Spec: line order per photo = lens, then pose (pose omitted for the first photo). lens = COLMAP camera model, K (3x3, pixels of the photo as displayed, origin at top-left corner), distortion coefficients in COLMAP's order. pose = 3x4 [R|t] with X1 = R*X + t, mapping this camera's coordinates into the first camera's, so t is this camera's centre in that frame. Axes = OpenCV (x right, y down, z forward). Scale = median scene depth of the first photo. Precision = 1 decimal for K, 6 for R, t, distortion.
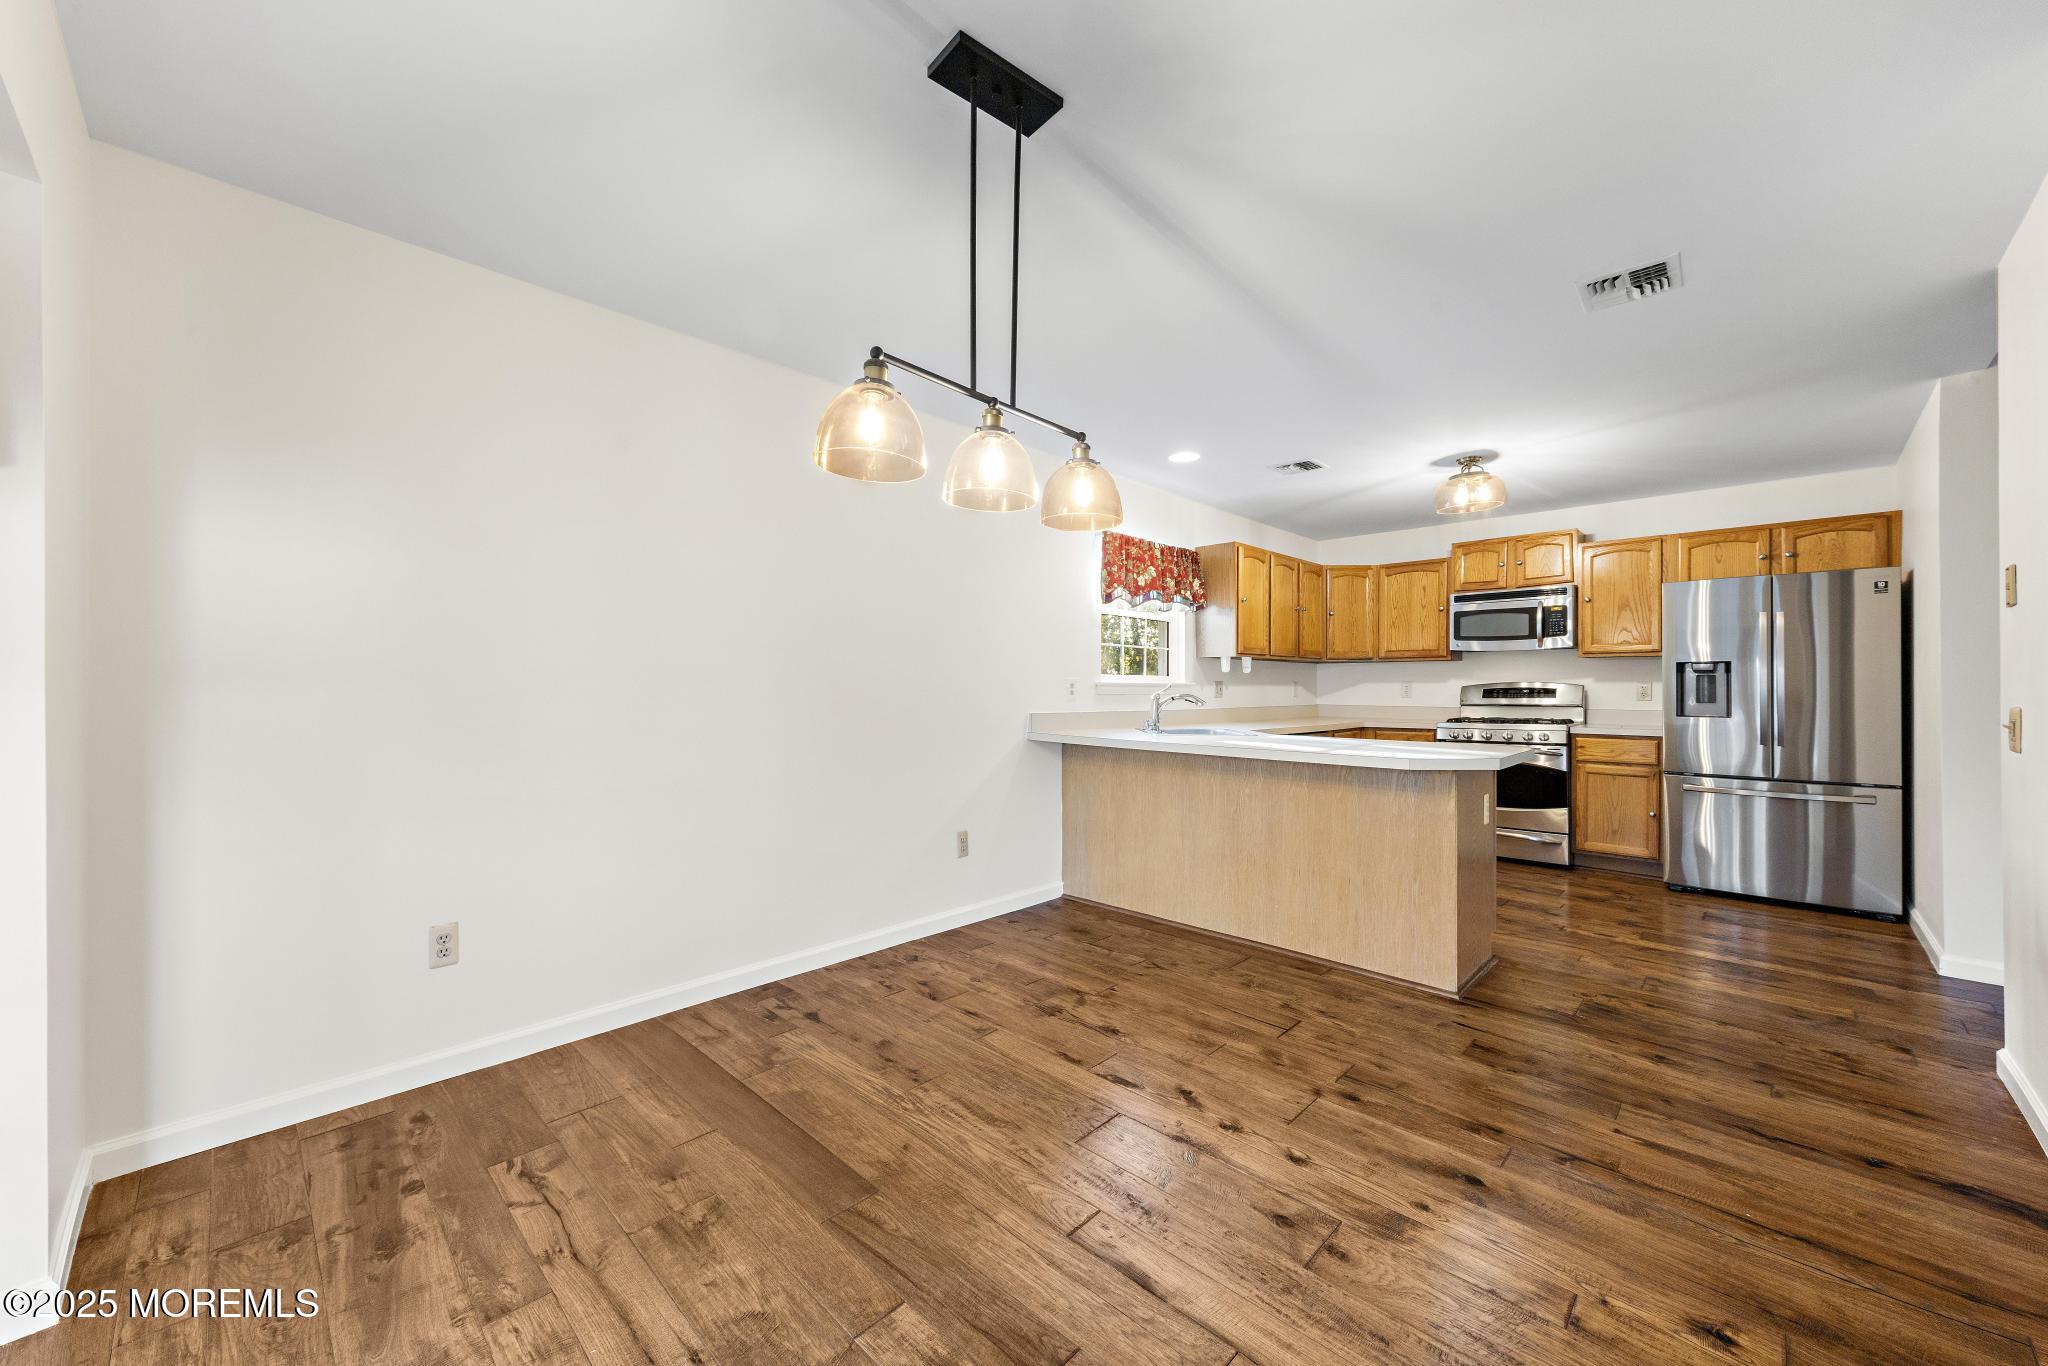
lens RADIAL K [[758.6, 0, 1021.4], [0, 758.6, 681.7], [0, 0, 1]] dist [0.002158, -0.000225]
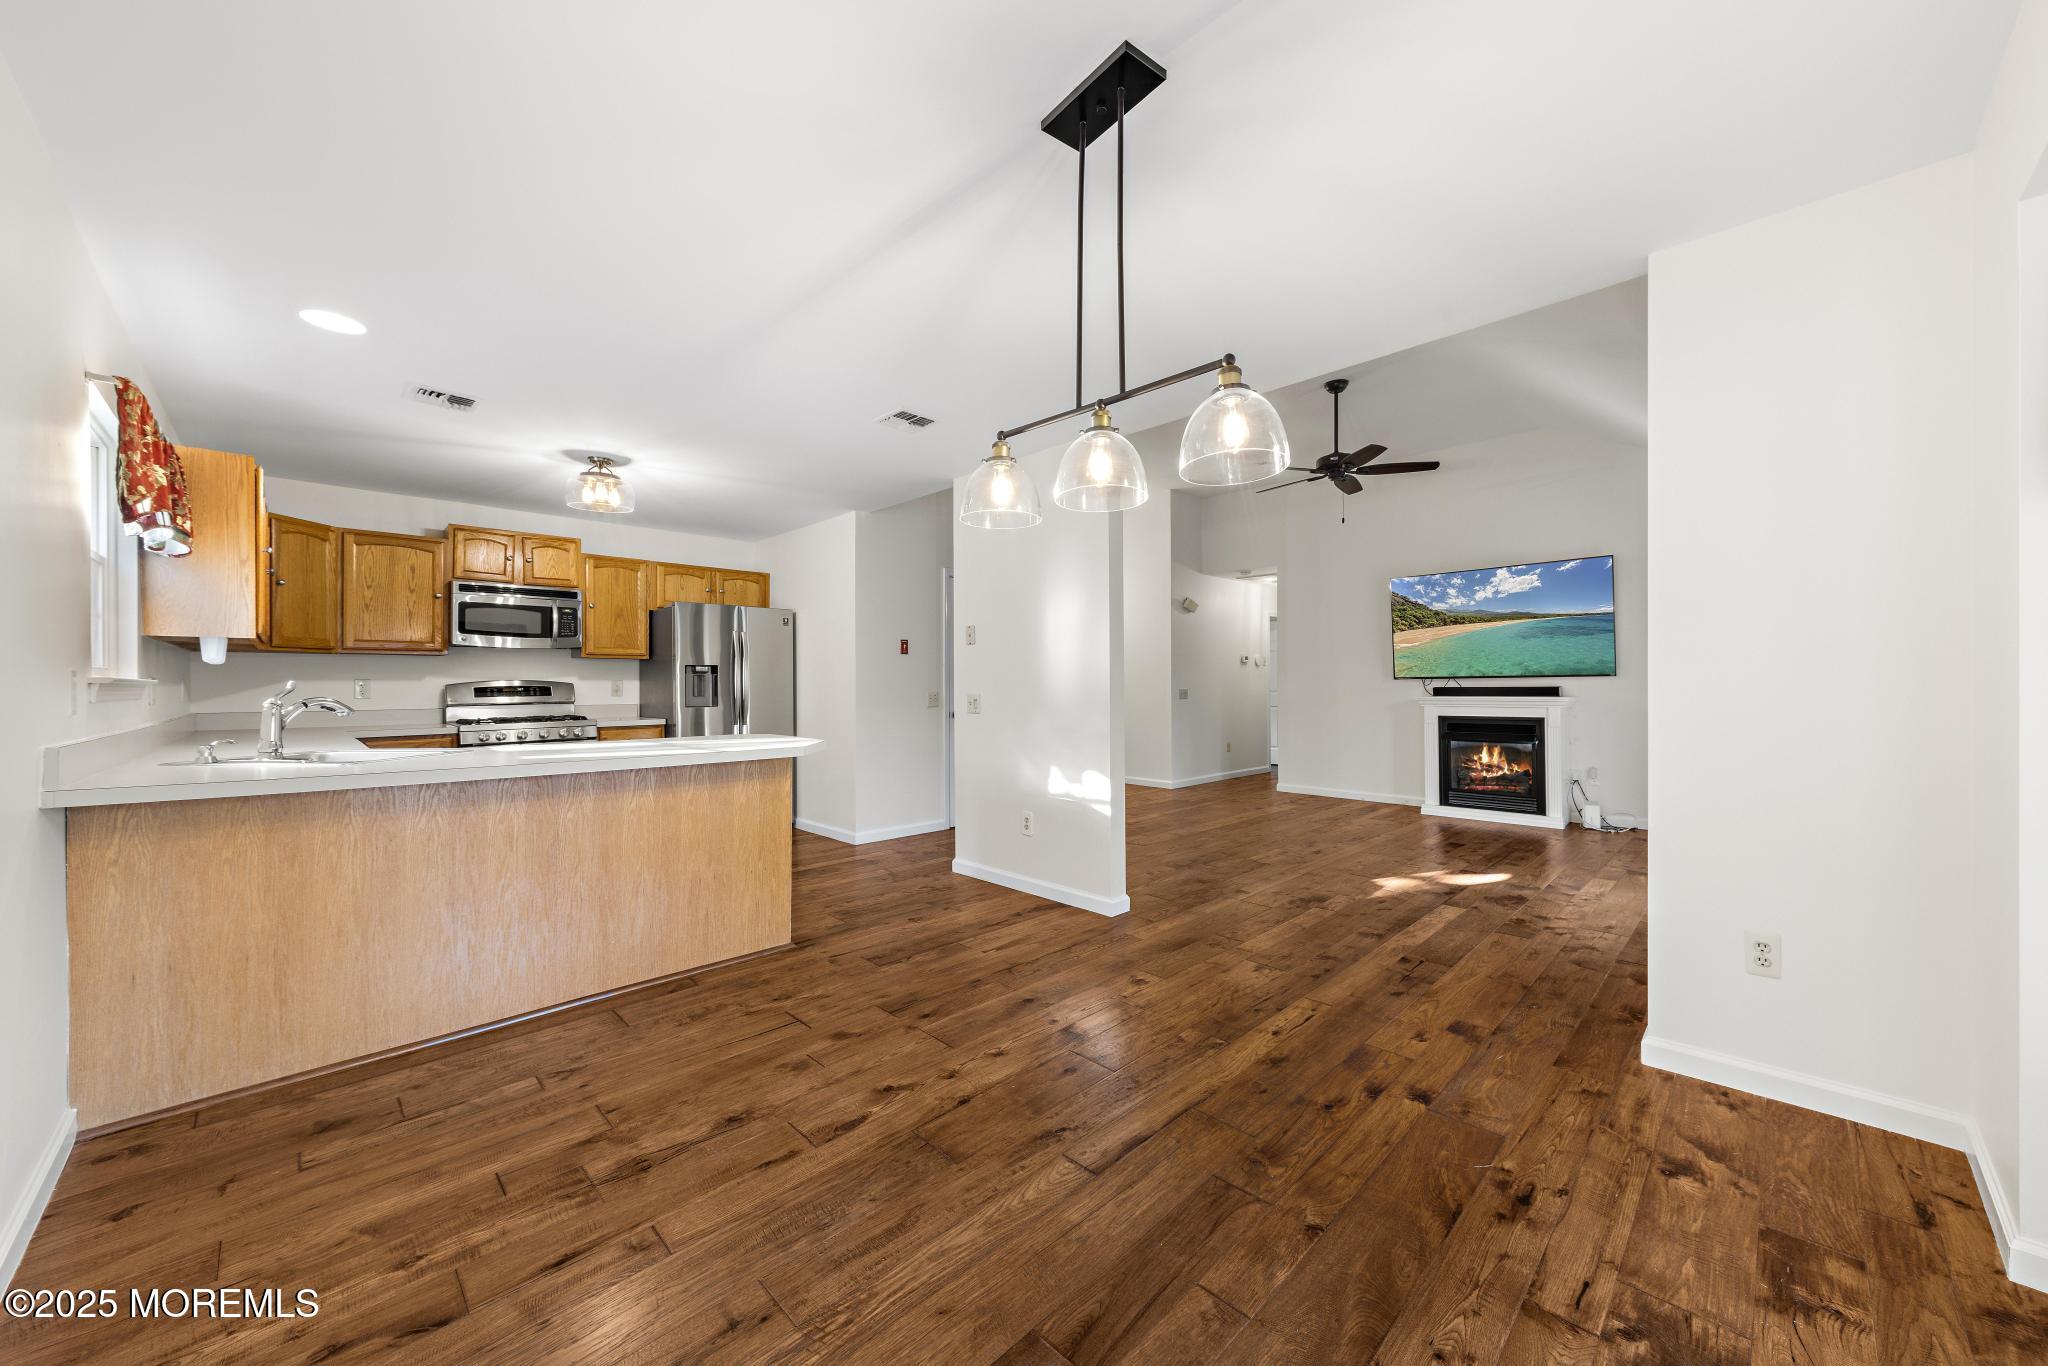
lens RADIAL K [[758.6, 0, 1021.4], [0, 758.6, 686.3], [0, 0, 1]] dist [0.002158, -0.000225]
pose [[0.019814, -0.006322, 0.999784, -0.562539], [-0.000811, 0.999980, 0.006340, 0.002829], [-0.999803, -0.000936, 0.019808, 0.582302]]
